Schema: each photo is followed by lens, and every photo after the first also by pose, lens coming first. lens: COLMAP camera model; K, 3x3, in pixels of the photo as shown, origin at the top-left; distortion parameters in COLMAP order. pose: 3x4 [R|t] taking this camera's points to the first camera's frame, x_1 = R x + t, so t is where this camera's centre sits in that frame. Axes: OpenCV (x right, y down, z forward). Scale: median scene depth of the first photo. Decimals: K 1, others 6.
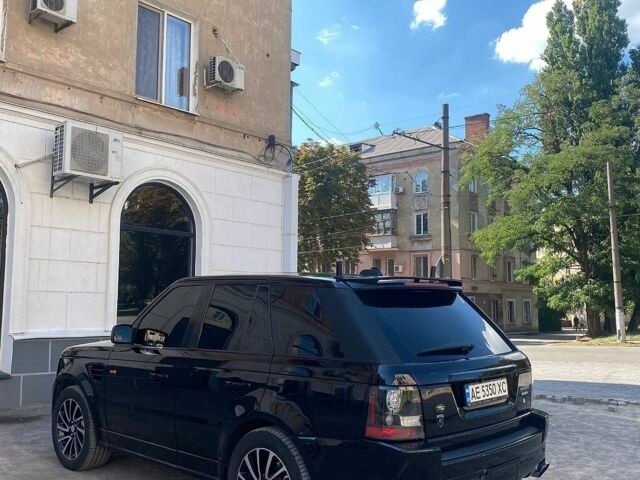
lens RADIAL K [[644.5, 0, 310.9], [0, 644.5, 251.3], [0, 0, 1]] dist [0.108937, -0.248681]
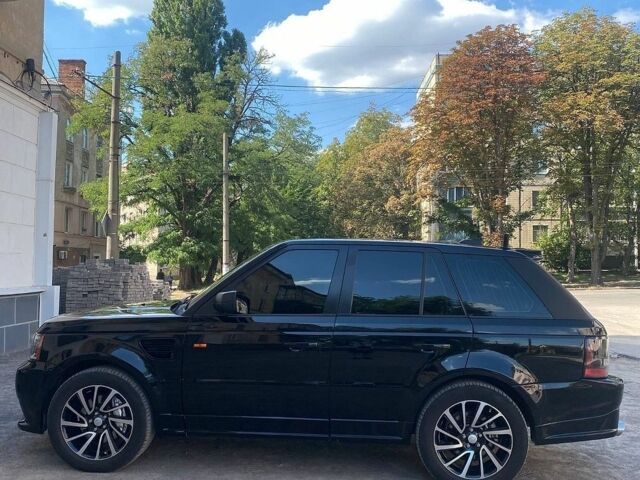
lens RADIAL K [[646.0, 0, 327.6], [0, 646.0, 251.1], [0, 0, 1]] dist [0.004597, -0.015690]
pose [[0.755097, 0.017232, 0.655387, -0.377857], [-0.063339, 0.996896, 0.046764, 0.004166], [-0.652547, -0.076823, 0.753844, 0.131143]]
